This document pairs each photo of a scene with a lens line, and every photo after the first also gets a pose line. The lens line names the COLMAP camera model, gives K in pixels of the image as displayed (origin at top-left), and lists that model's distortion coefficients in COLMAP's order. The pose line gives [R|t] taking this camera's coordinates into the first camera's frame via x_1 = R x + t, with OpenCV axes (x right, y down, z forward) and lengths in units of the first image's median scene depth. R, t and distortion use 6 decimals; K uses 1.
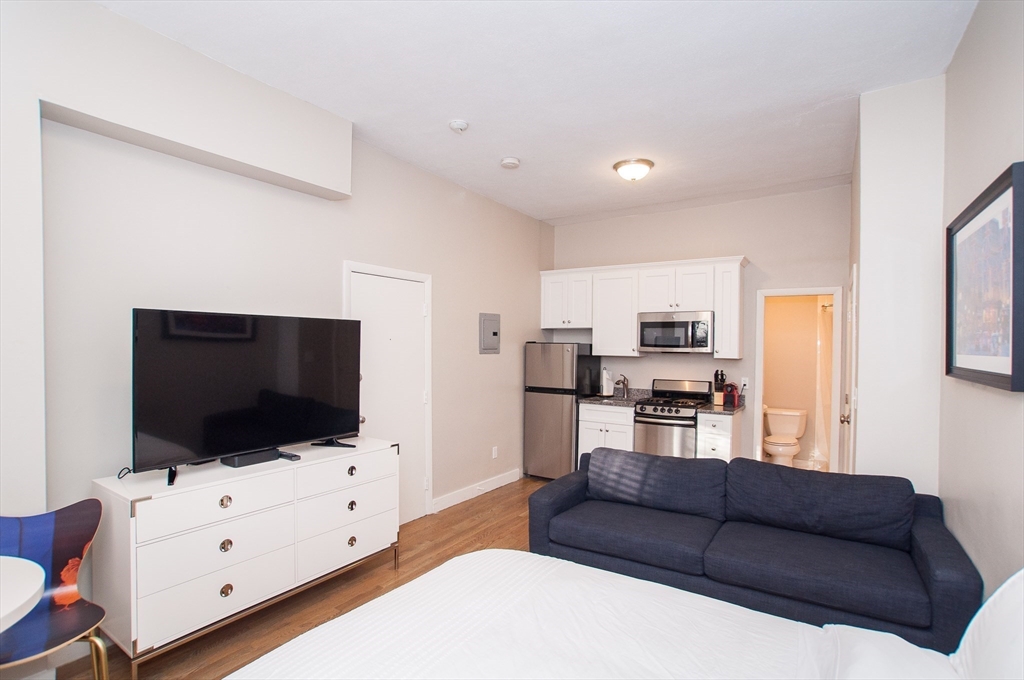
lens RADIAL K [[506.8, 0, 512.0], [0, 506.8, 340.0], [0, 0, 1]] dist [-0.046327, 0.001057]
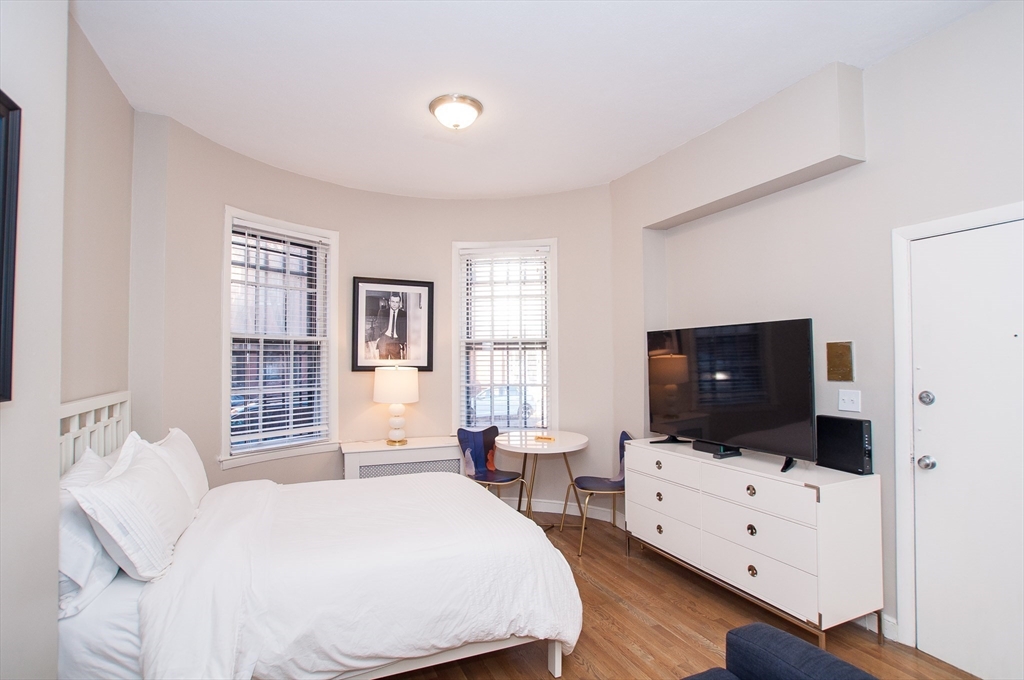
lens RADIAL K [[506.8, 0, 512.0], [0, 506.8, 340.0], [0, 0, 1]] dist [-0.046327, 0.001057]
pose [[-0.559069, -0.028172, -0.828642, 0.422186], [0.014921, 0.998919, -0.044029, 0.014764], [0.828987, -0.036979, -0.558045, 0.732824]]
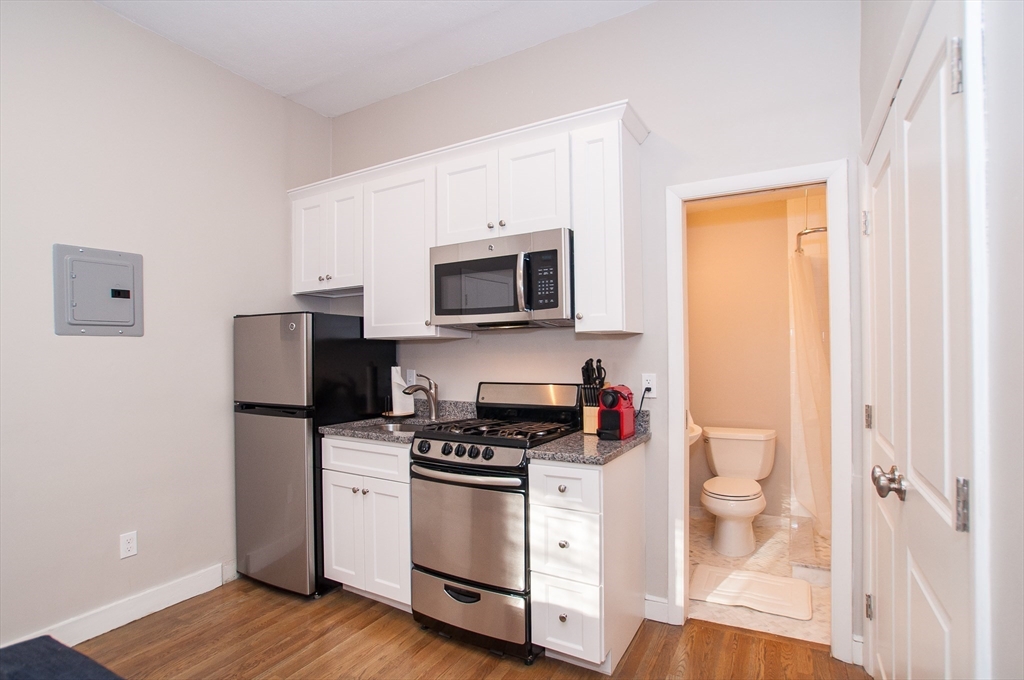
lens RADIAL K [[506.8, 0, 512.0], [0, 506.8, 340.0], [0, 0, 1]] dist [-0.046327, 0.001057]
pose [[0.998073, -0.022047, 0.058008, 0.311367], [0.022795, 0.999665, -0.012263, 0.046322], [-0.057718, 0.013561, 0.998241, 0.534257]]
